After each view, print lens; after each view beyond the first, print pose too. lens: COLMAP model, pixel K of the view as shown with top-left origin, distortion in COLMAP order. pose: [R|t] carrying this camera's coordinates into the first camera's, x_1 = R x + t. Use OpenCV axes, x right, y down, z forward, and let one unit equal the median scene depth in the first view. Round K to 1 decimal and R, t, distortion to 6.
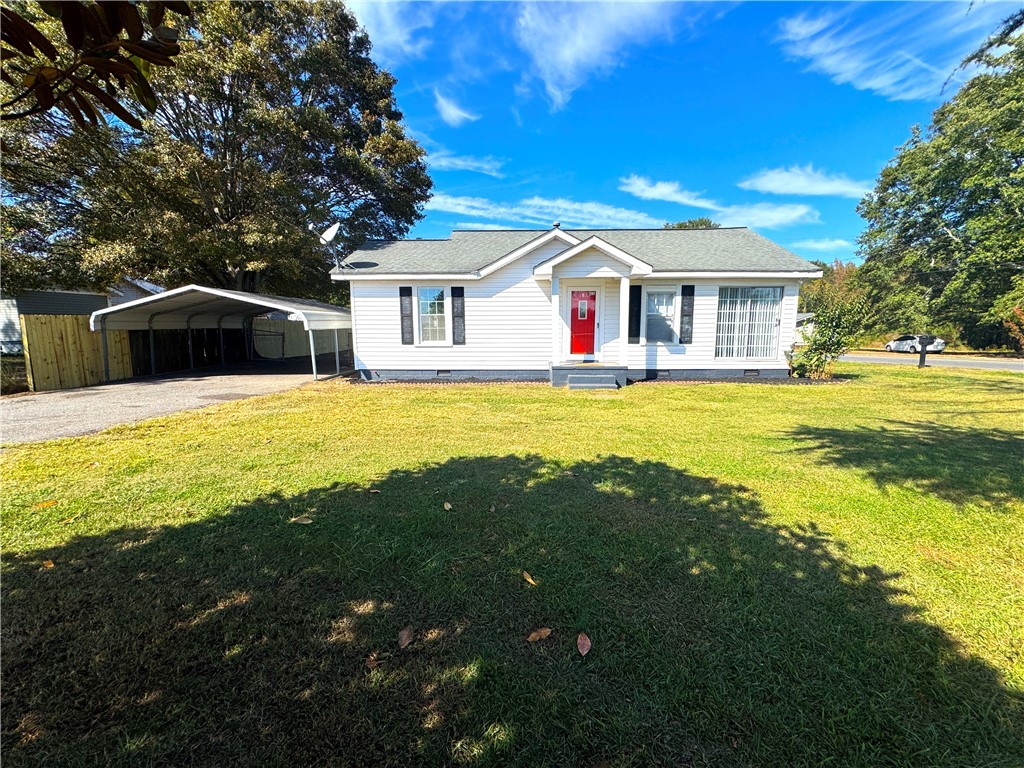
lens RADIAL K [[406.9, 0, 509.5], [0, 406.9, 390.9], [0, 0, 1]] dist [-0.000561, 0.005173]
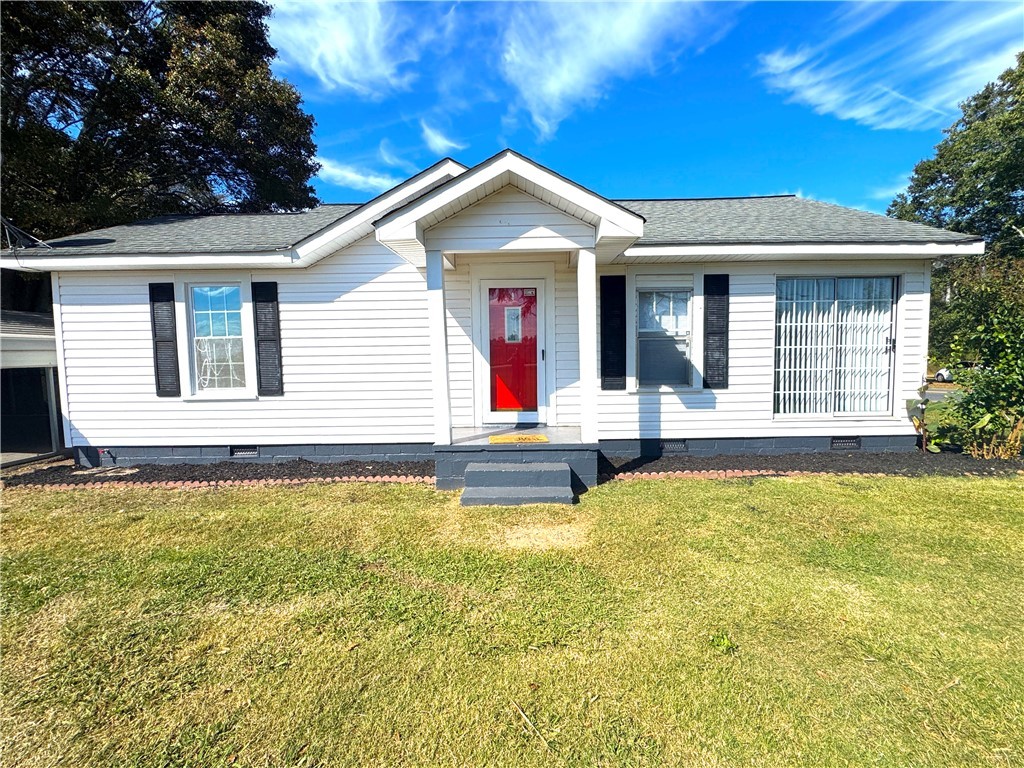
lens RADIAL K [[435.1, 0, 512.0], [0, 435.1, 384.0], [0, 0, 1]] dist [0.001392, -0.000021]
pose [[0.999524, -0.012518, 0.028203, 0.155149], [0.015074, 0.995613, -0.092344, -0.071339], [-0.026923, 0.092725, 0.995328, 0.442204]]
